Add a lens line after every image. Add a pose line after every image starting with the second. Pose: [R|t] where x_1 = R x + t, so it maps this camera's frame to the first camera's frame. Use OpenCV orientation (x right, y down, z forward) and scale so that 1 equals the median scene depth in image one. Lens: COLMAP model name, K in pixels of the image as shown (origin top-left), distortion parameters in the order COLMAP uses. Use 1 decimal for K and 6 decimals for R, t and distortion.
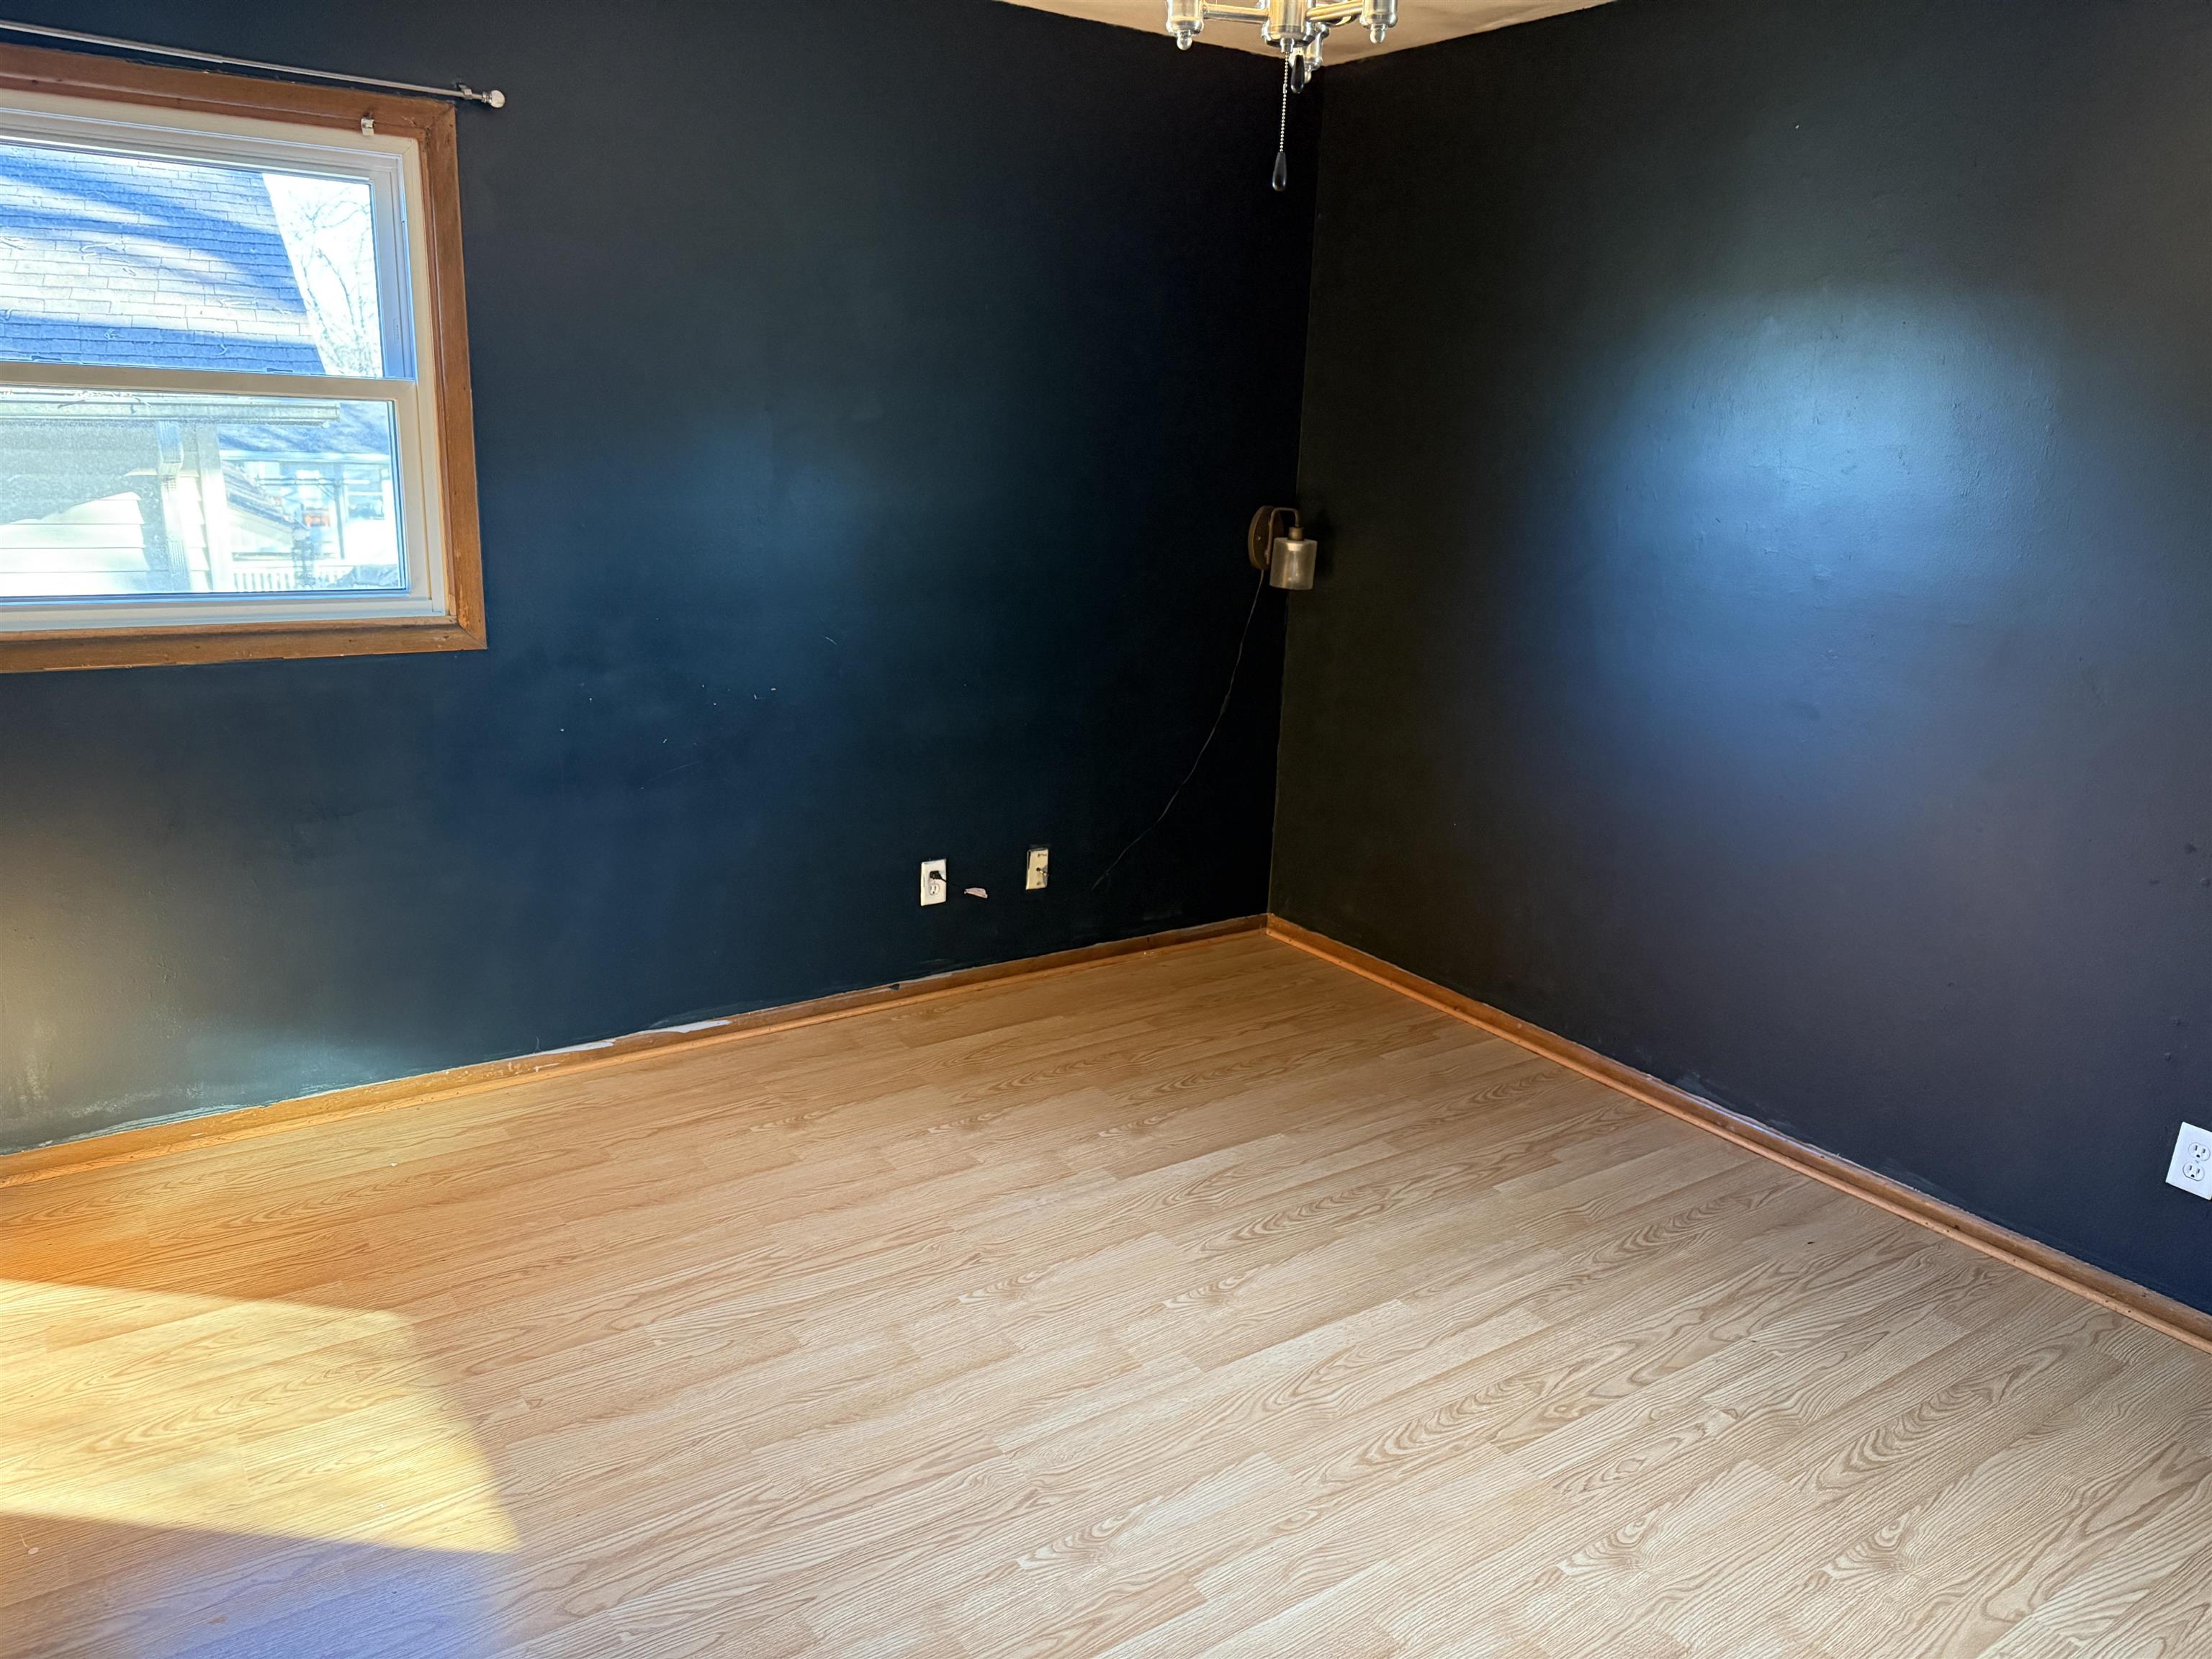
lens RADIAL K [[1615.3, 0, 1105.4], [0, 1615.3, 885.7], [0, 0, 1]] dist [0.174621, -0.197215]
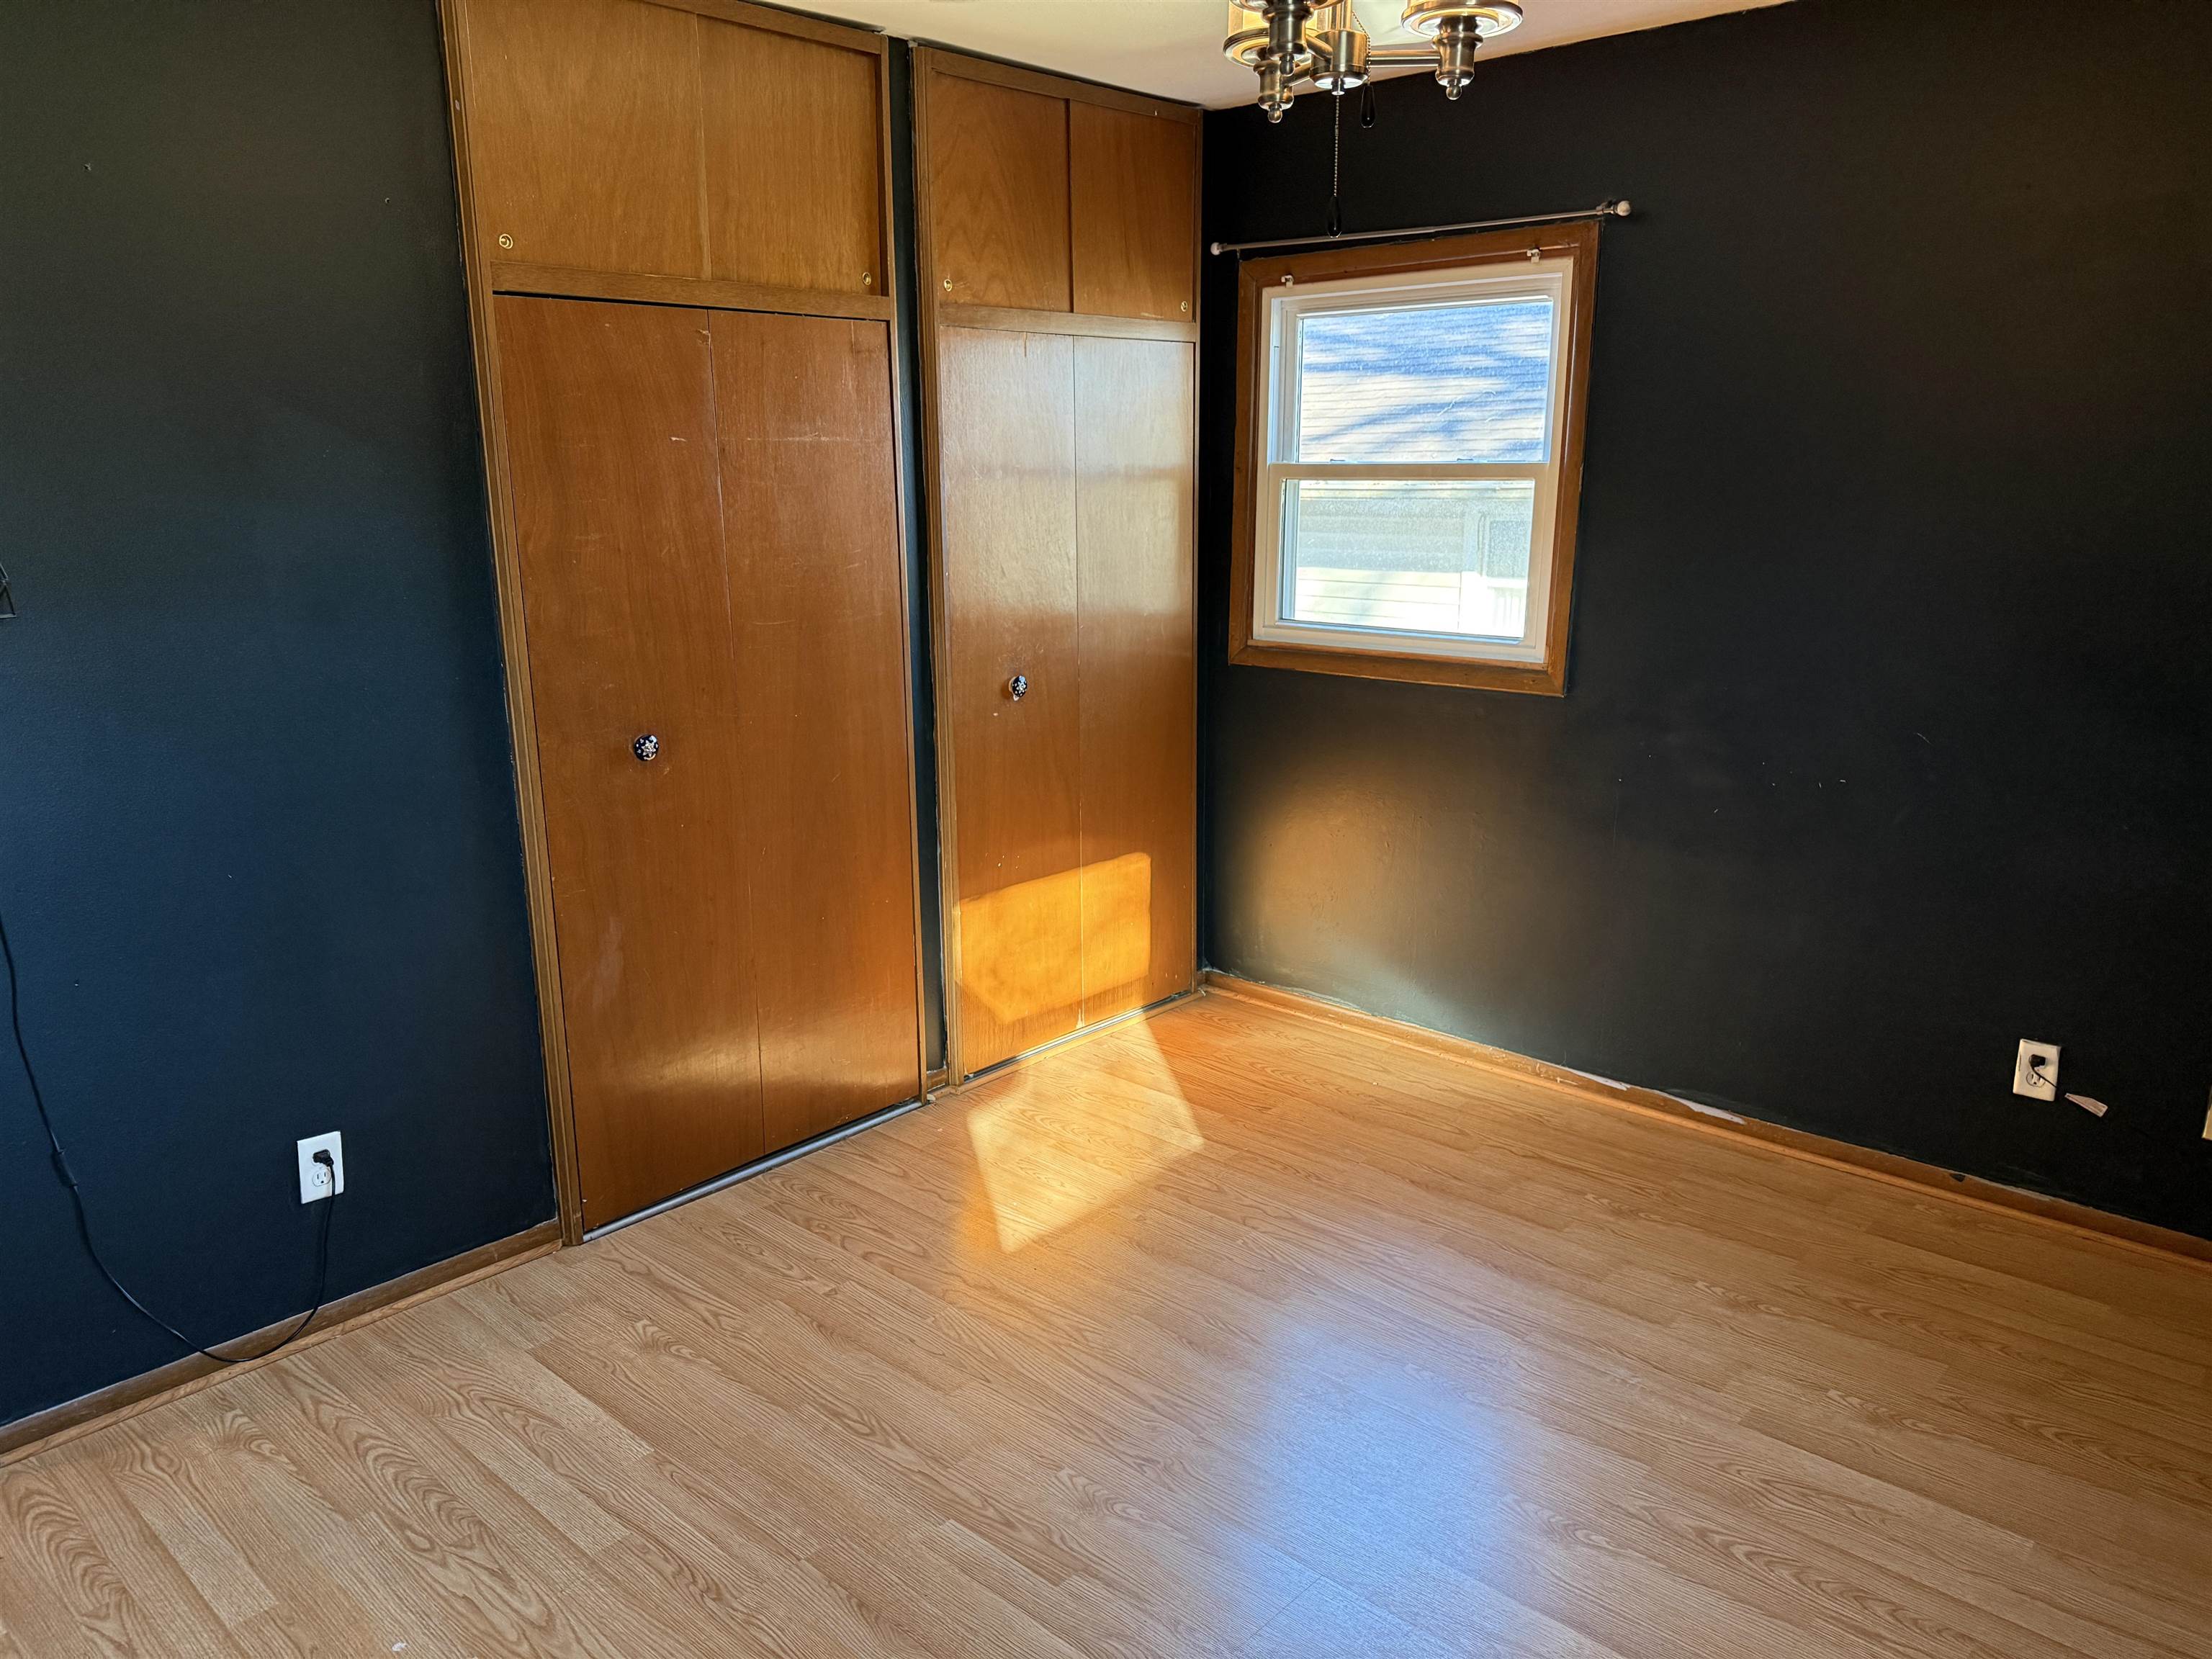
lens RADIAL K [[1615.3, 0, 1105.4], [0, 1615.3, 885.7], [0, 0, 1]] dist [0.174621, -0.197215]
pose [[0.216401, 0.219135, -0.951394, 0.647311], [-0.269156, 0.950111, 0.157618, -0.110579], [0.938470, 0.221965, 0.264586, 0.433670]]
